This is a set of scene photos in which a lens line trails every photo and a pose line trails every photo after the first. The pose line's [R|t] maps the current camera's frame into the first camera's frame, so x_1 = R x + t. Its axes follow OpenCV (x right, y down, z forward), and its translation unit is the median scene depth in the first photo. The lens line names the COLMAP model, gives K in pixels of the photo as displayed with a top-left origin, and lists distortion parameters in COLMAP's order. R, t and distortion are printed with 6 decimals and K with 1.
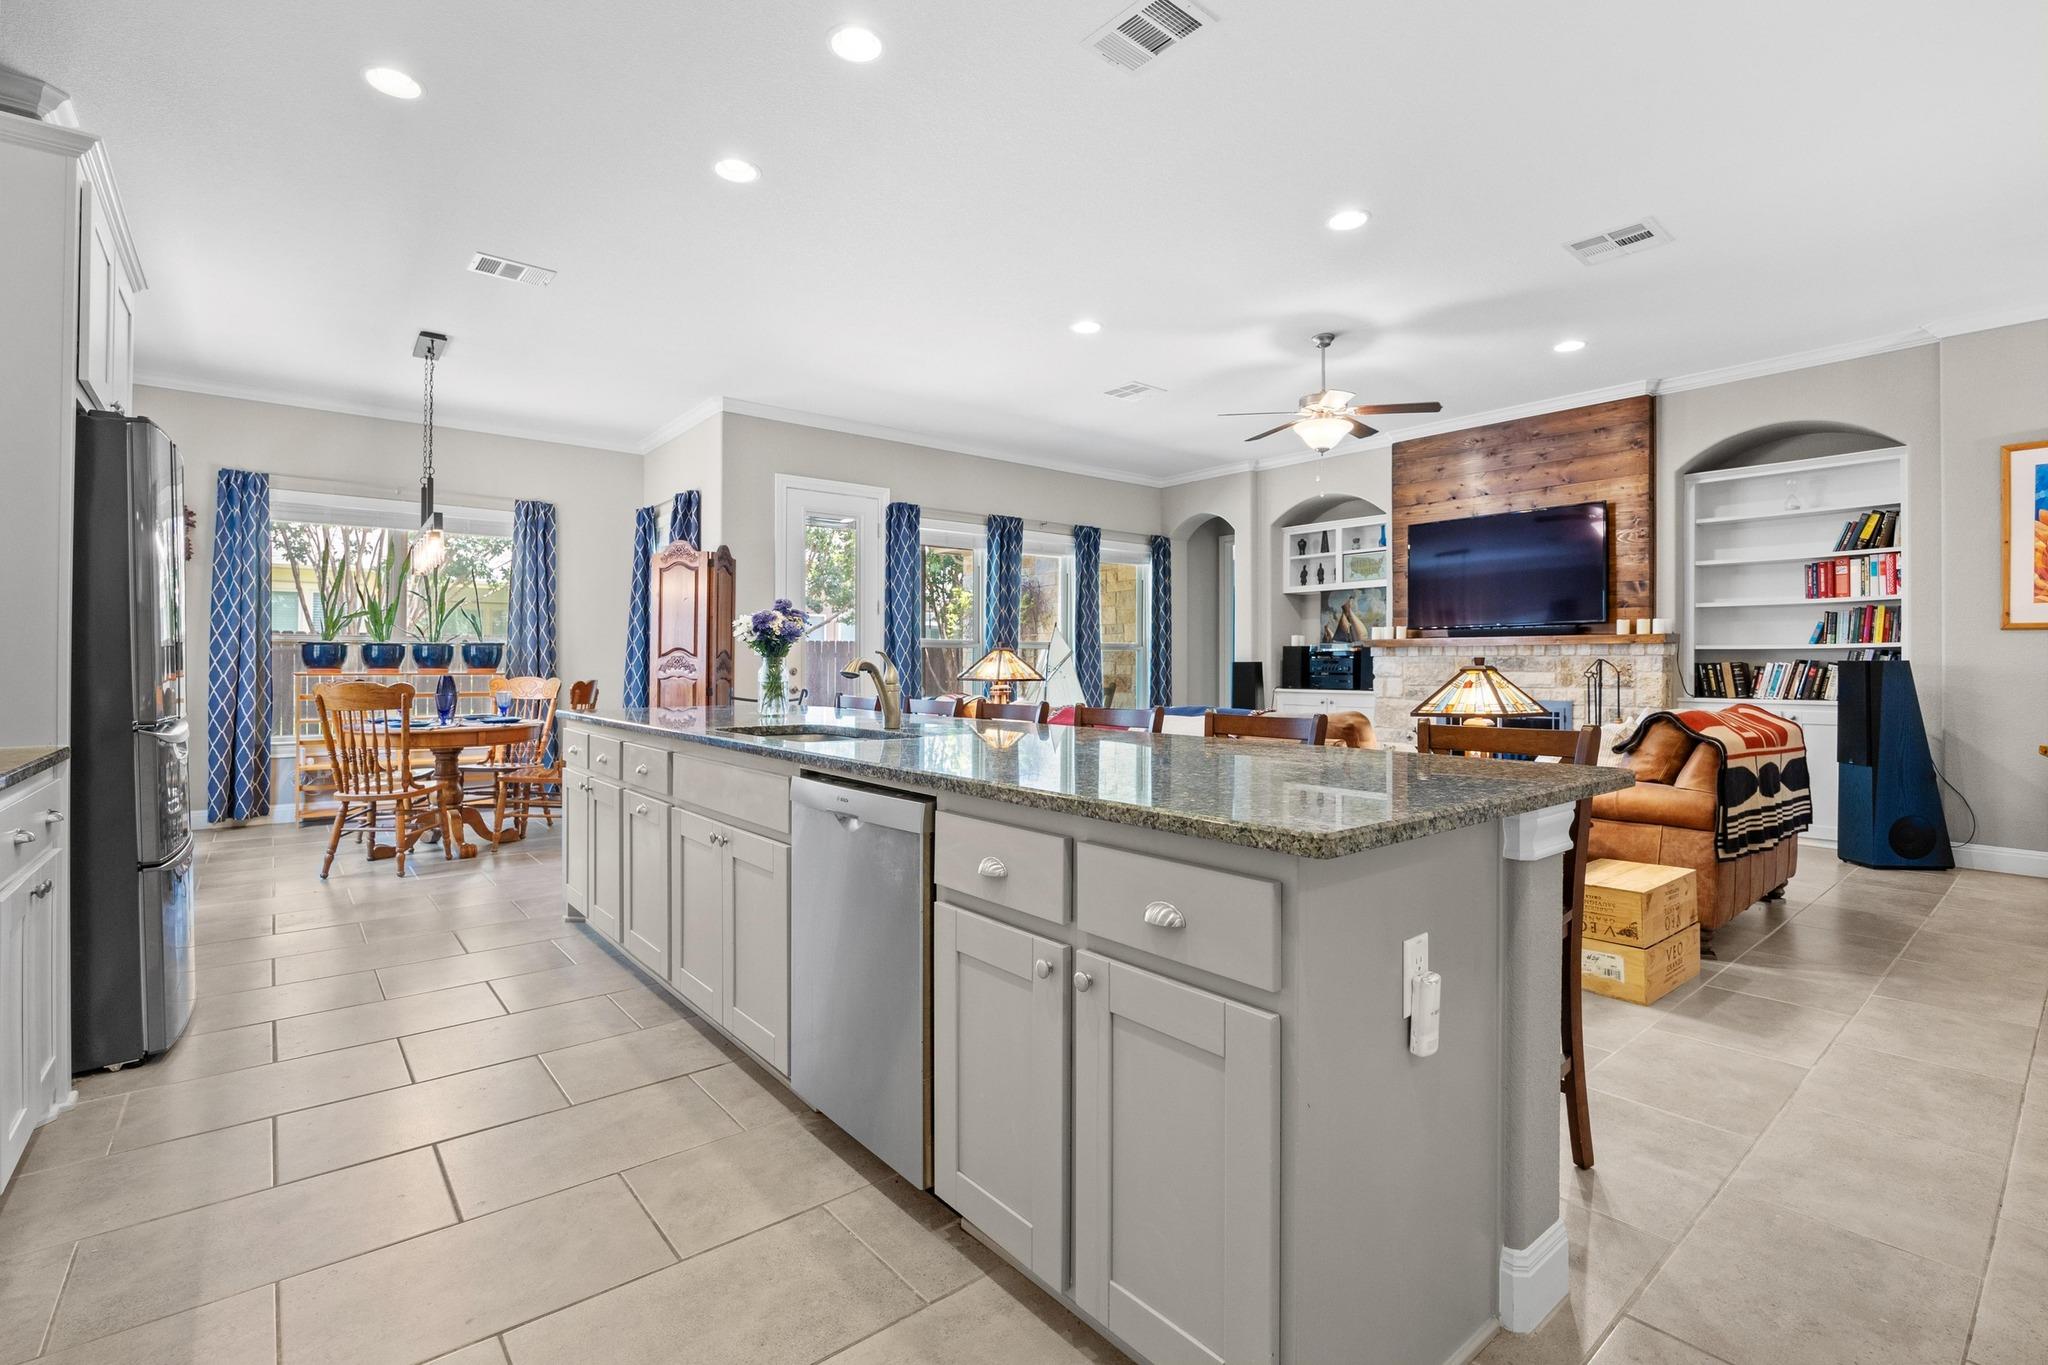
lens RADIAL K [[984.1, 0, 1041.5], [0, 984.1, 672.5], [0, 0, 1]] dist [0.003440, -0.000538]
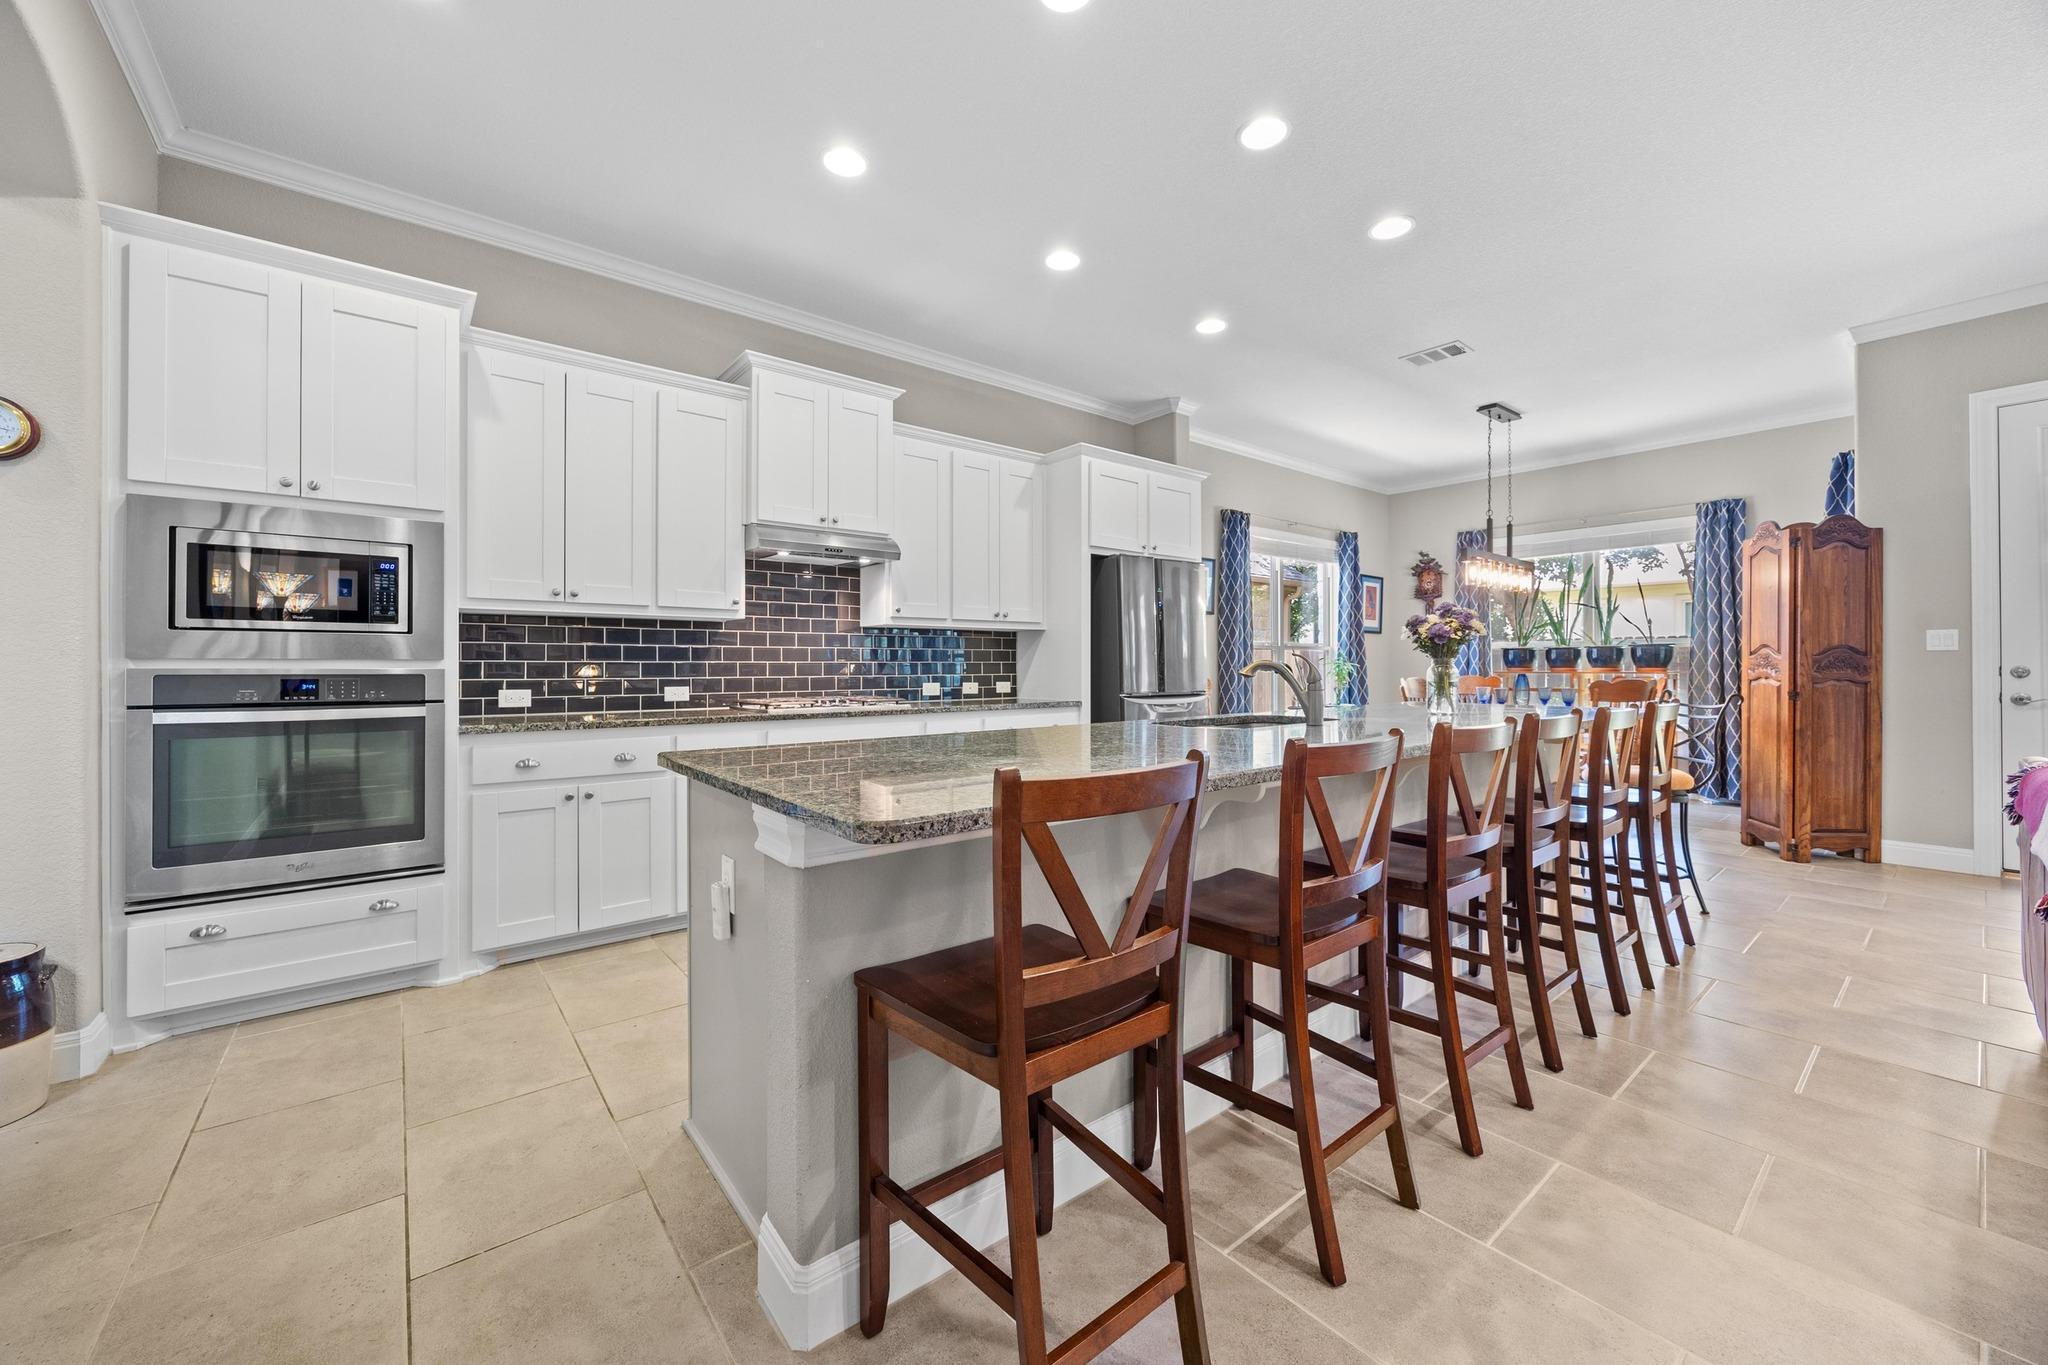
lens RADIAL K [[784.9, 0, 1033.2], [0, 784.9, 667.0], [0, 0, 1]] dist [-0.001394, -0.000455]
pose [[-0.006179, -0.002595, -0.999978, 0.321773], [-0.003108, 0.999992, -0.002576, -0.000537], [0.999976, 0.003092, -0.006187, 0.345586]]
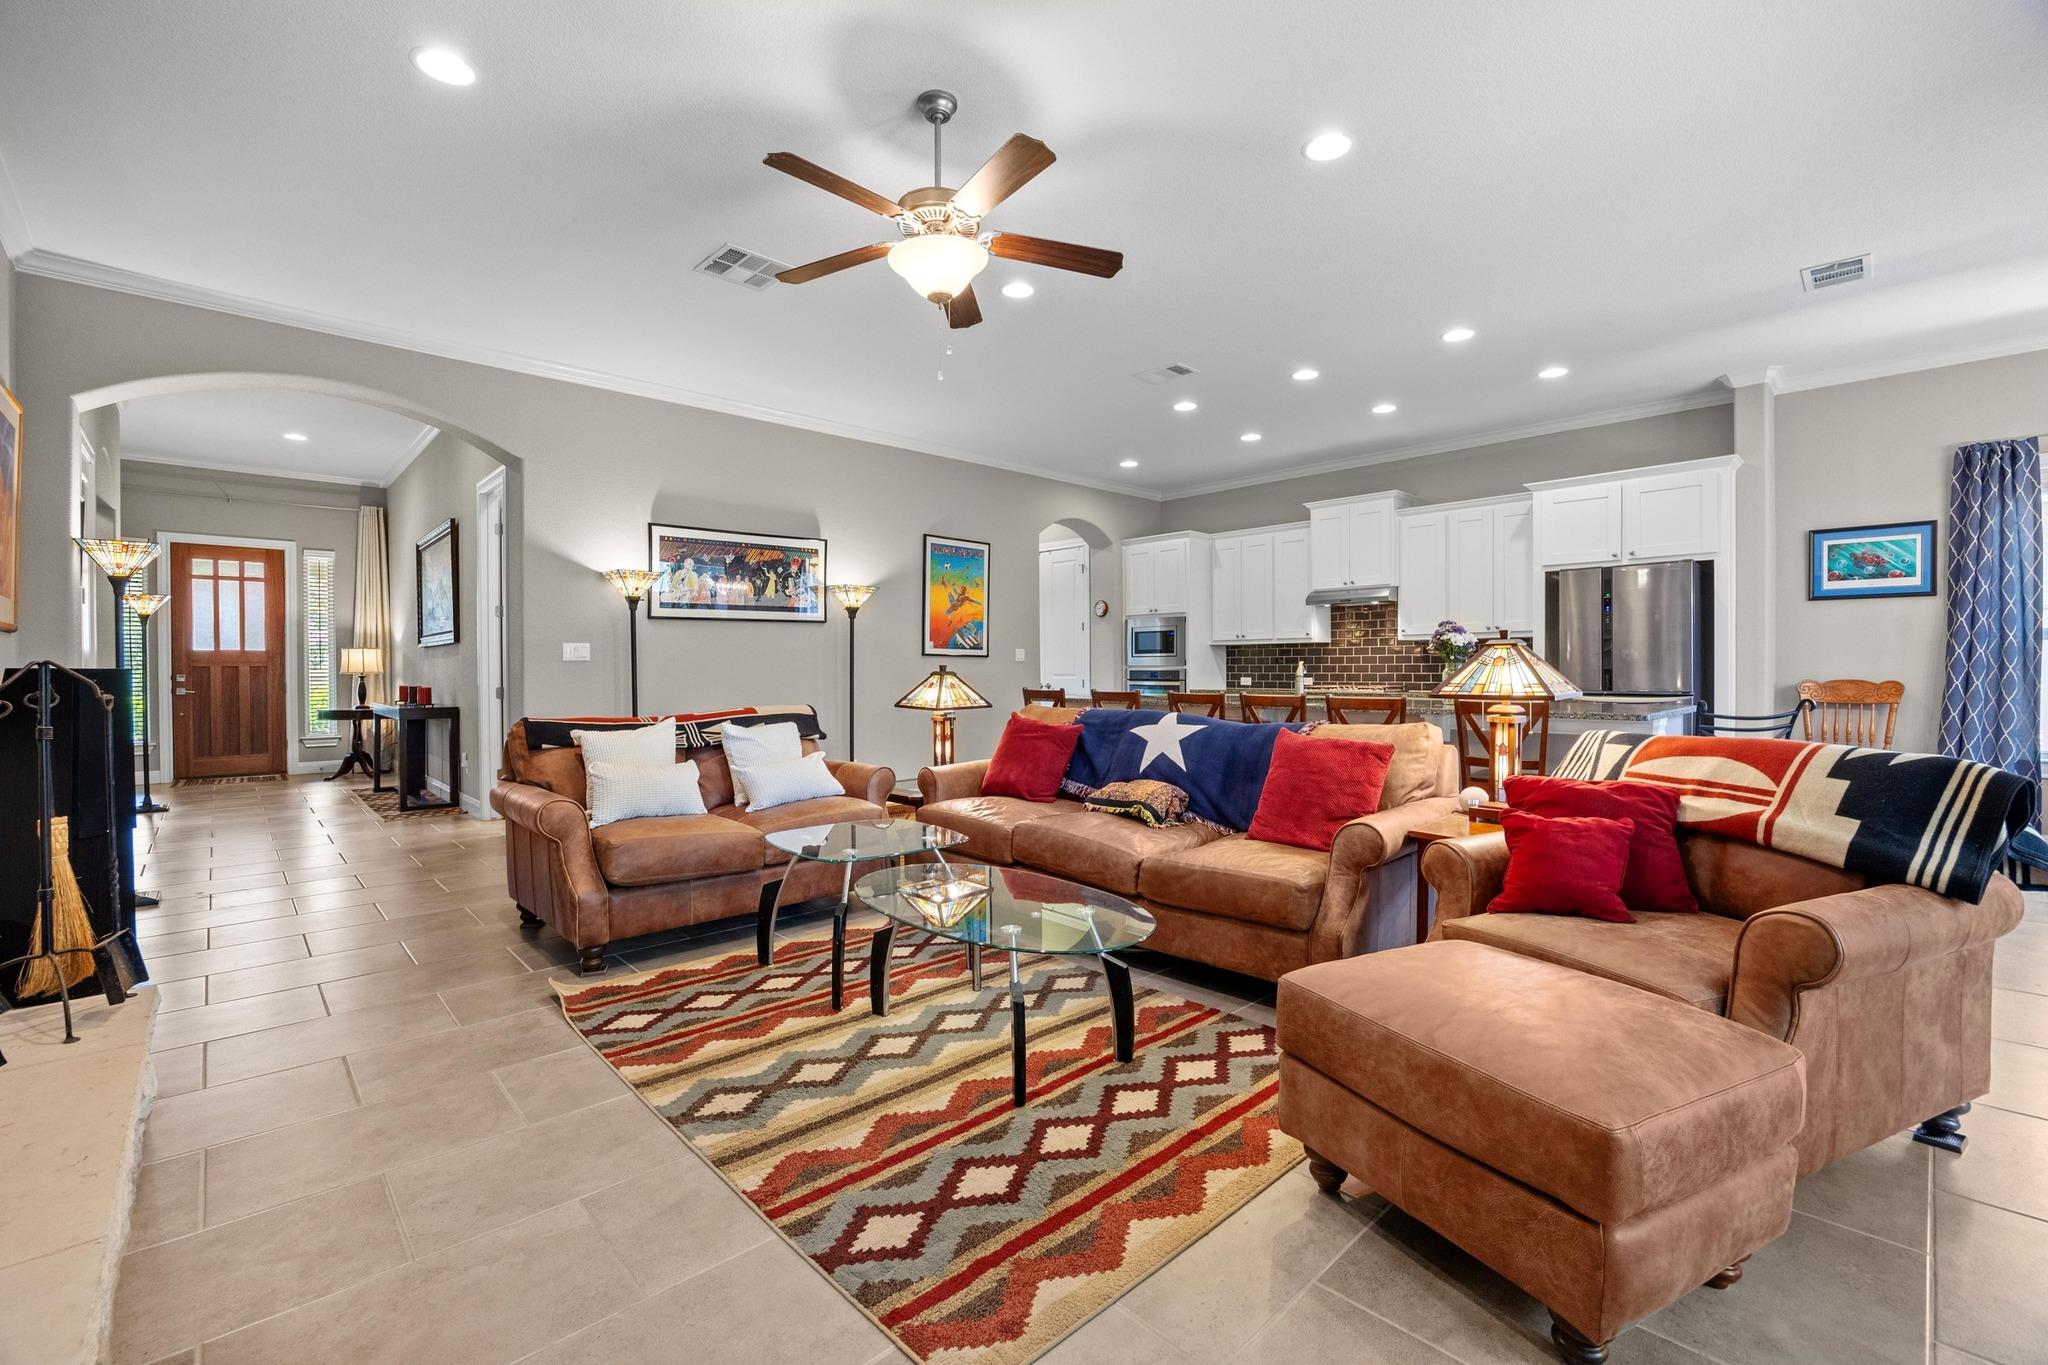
lens RADIAL K [[910.3, 0, 1028.2], [0, 910.3, 681.3], [0, 0, 1]] dist [-0.004470, -0.000450]
pose [[-0.998225, -0.000573, -0.059557, 0.282609], [-0.001617, 0.999846, 0.017487, -0.001710], [0.059538, 0.017553, -0.998072, 0.729037]]
